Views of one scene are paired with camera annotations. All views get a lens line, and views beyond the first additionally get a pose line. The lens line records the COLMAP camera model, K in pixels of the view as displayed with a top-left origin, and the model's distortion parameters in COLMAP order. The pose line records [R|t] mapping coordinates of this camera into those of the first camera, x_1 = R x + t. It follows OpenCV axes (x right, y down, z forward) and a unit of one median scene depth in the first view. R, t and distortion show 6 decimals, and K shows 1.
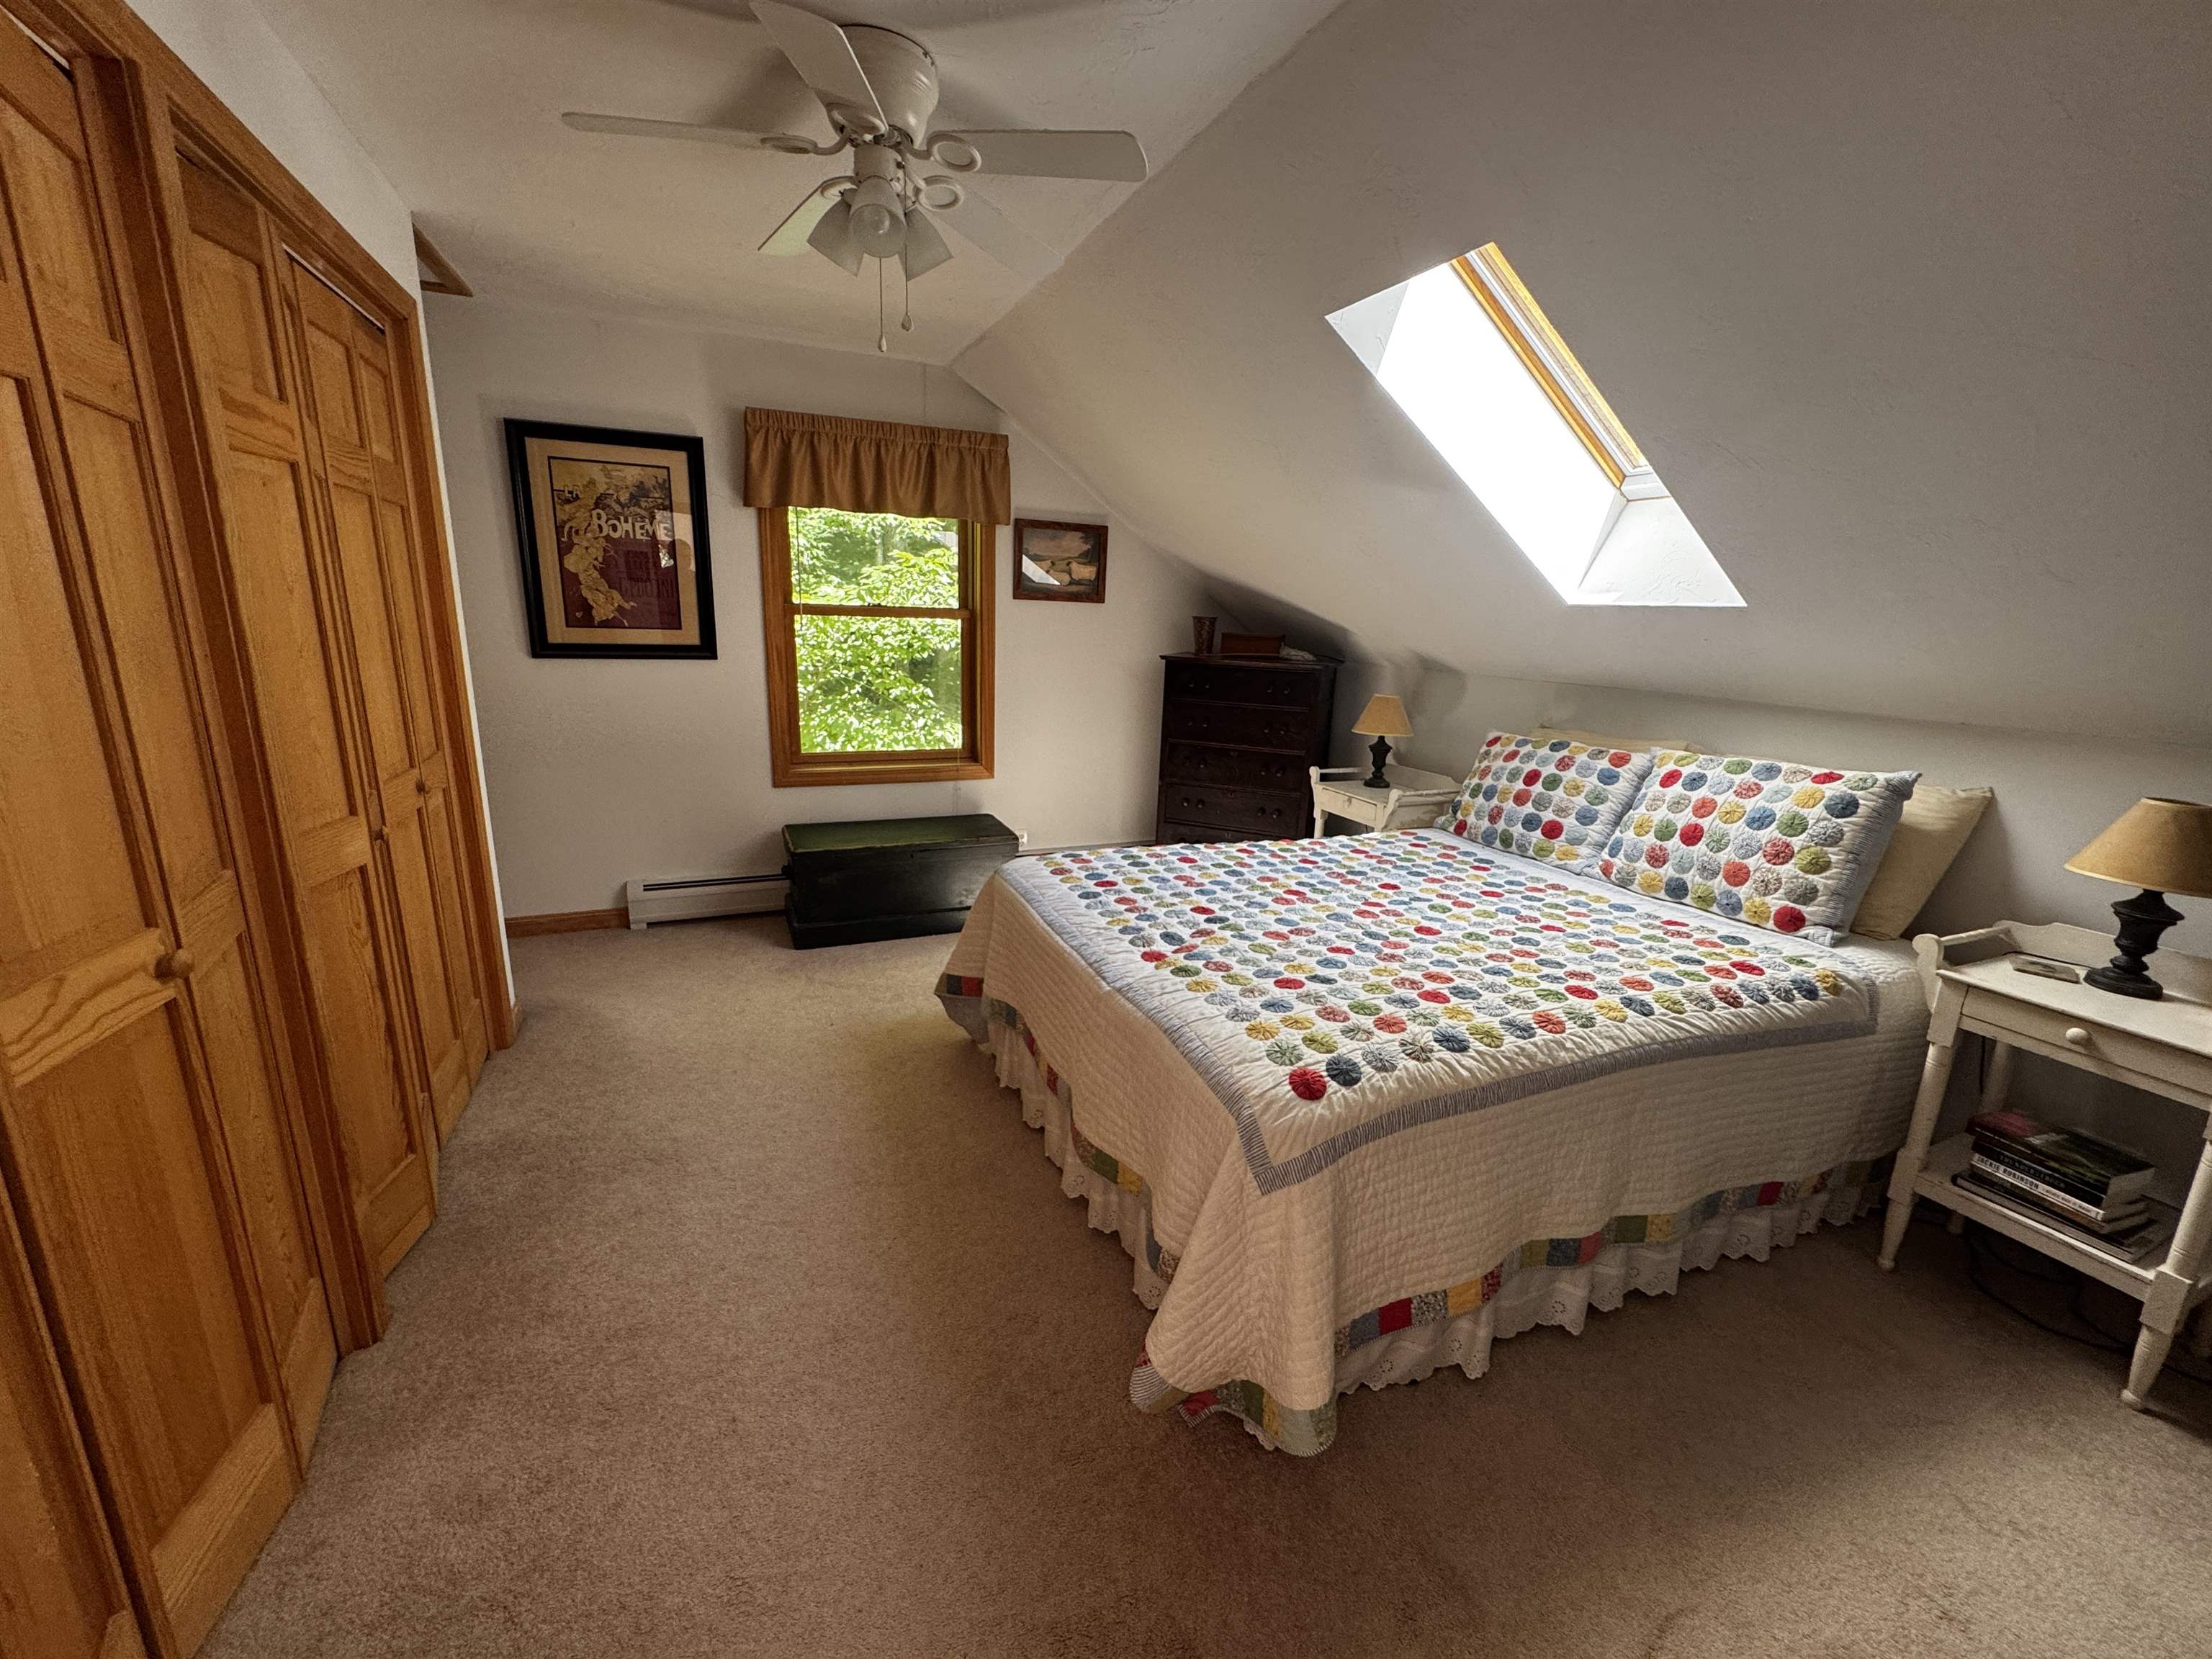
lens RADIAL K [[891.1, 0, 1106.6], [0, 891.1, 835.2], [0, 0, 1]] dist [0.000179, 0.000005]
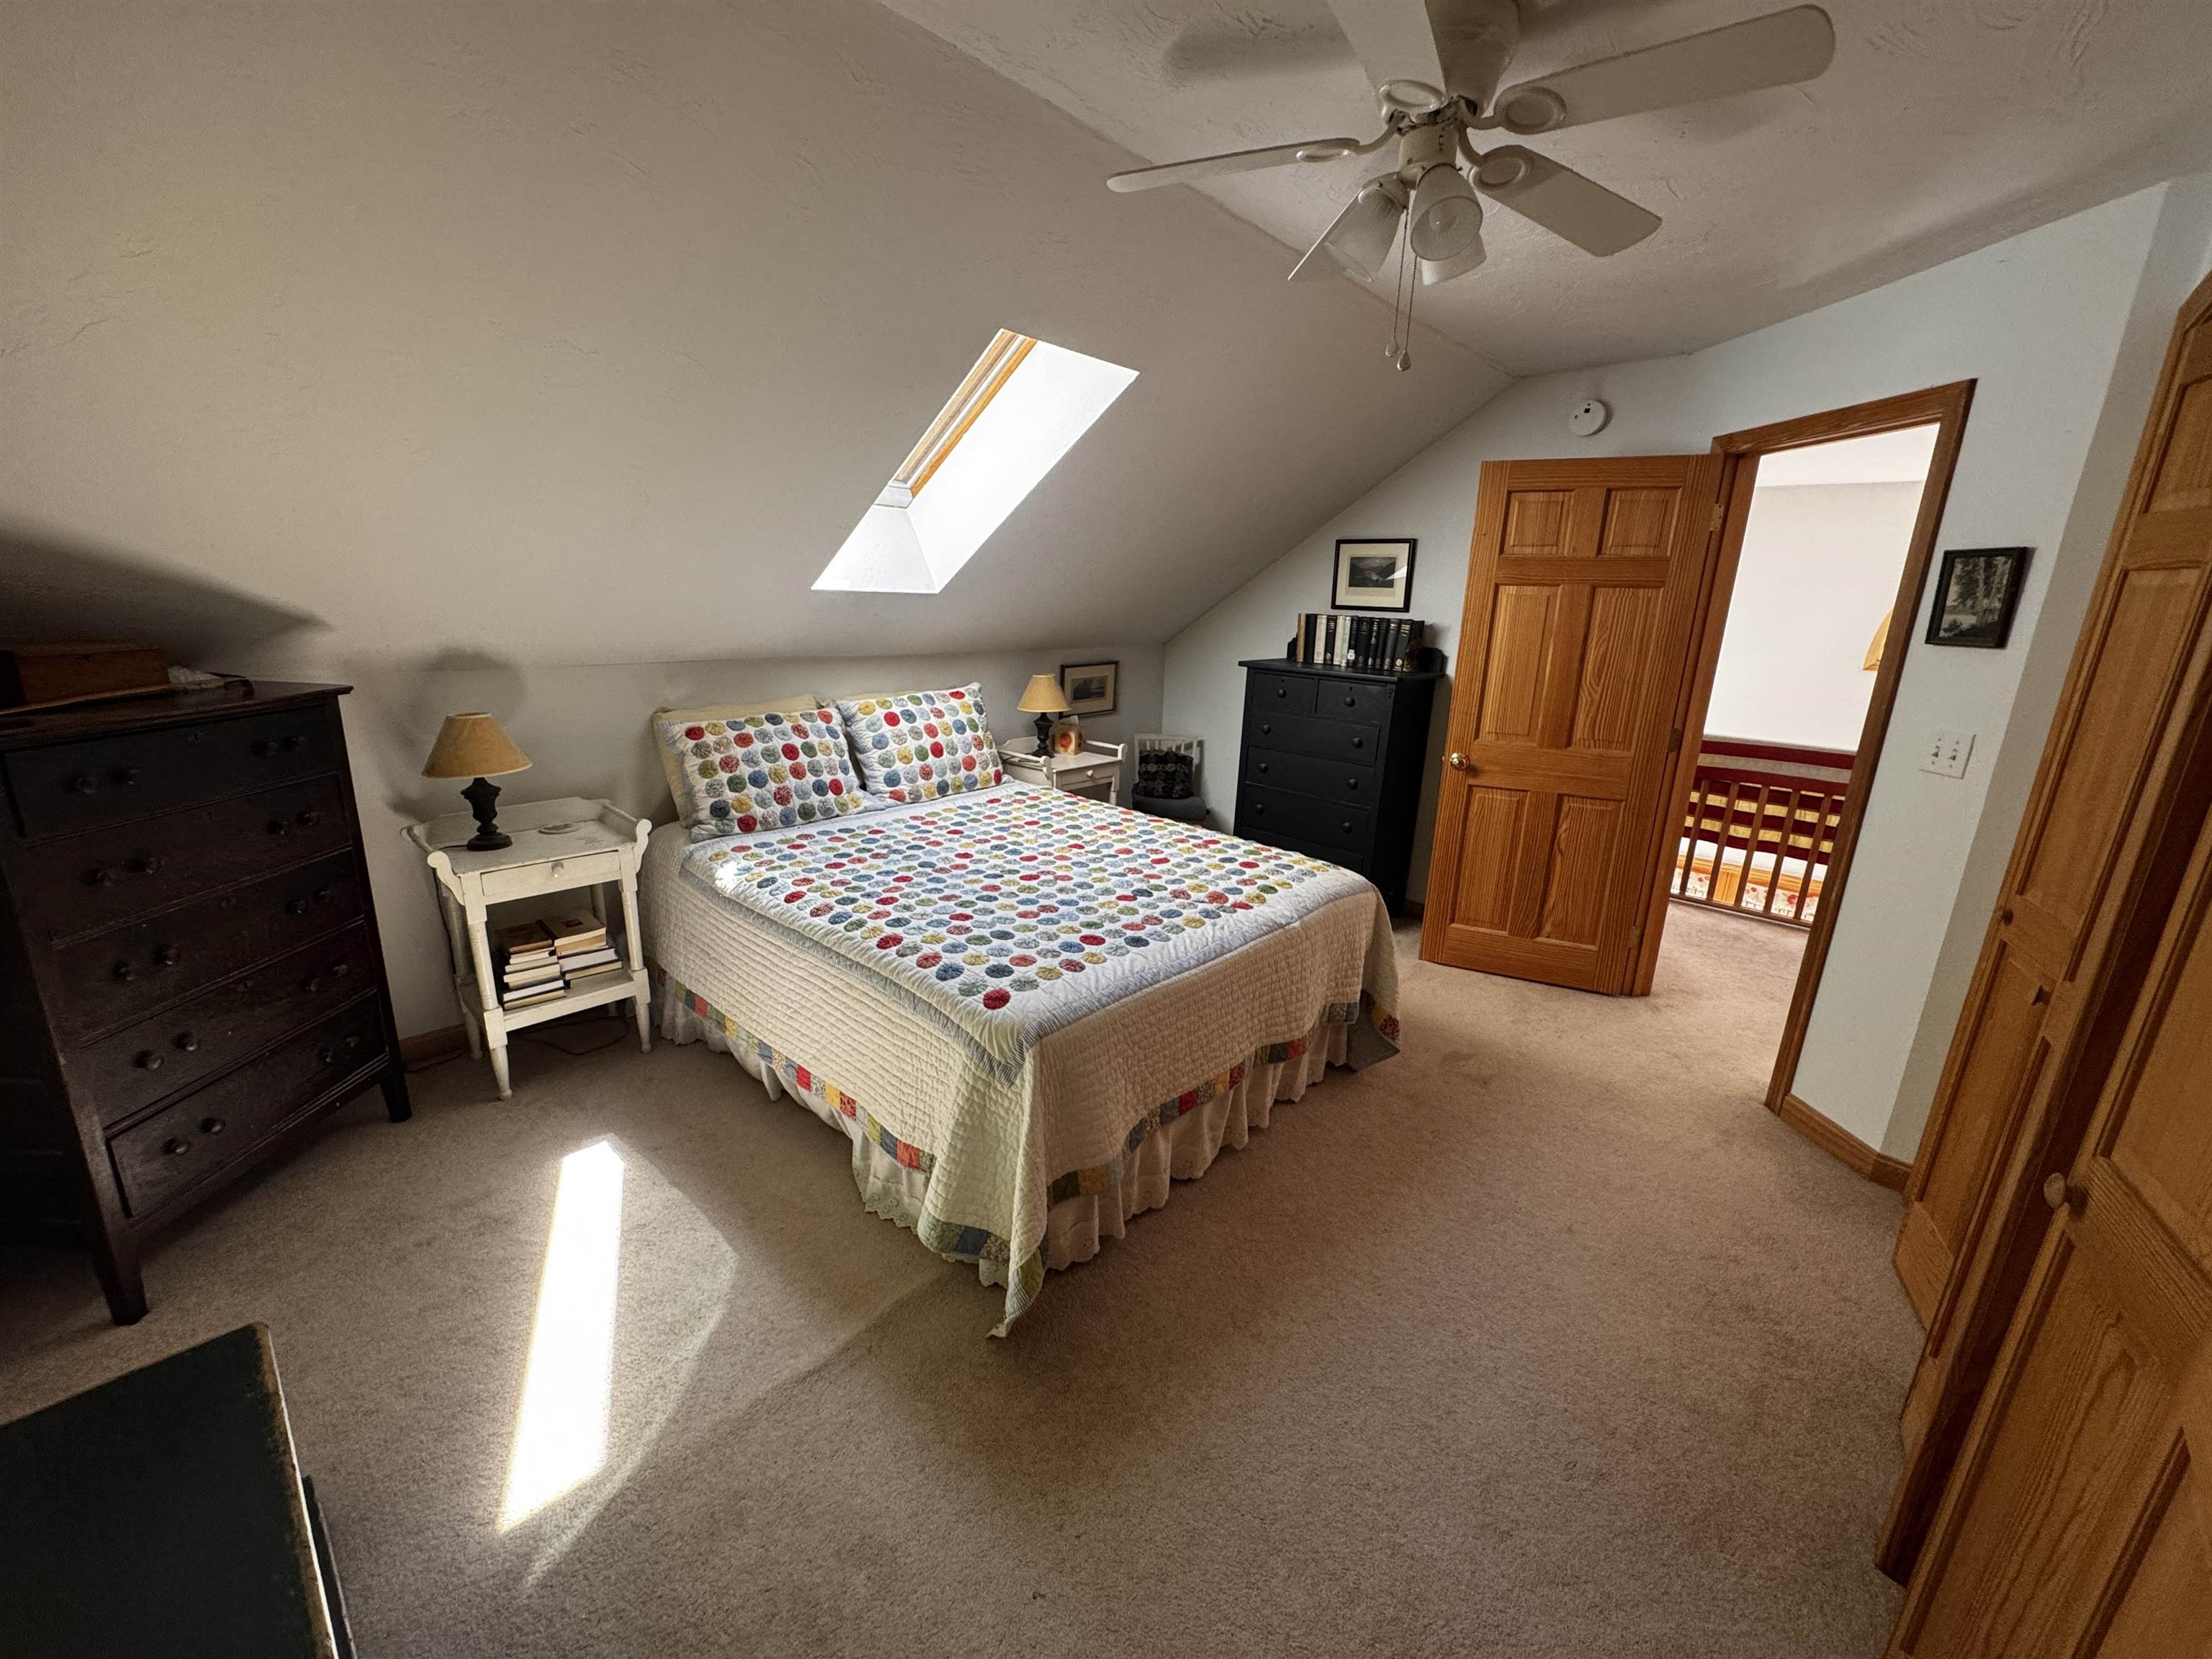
lens RADIAL K [[891.1, 0, 1104.5], [0, 891.1, 826.0], [0, 0, 1]] dist [0.000179, 0.000005]
pose [[-0.406353, -0.284465, 0.868307, -0.753715], [0.170531, 0.909994, 0.377928, -0.387698], [-0.897662, 0.301645, -0.321269, 1.237888]]
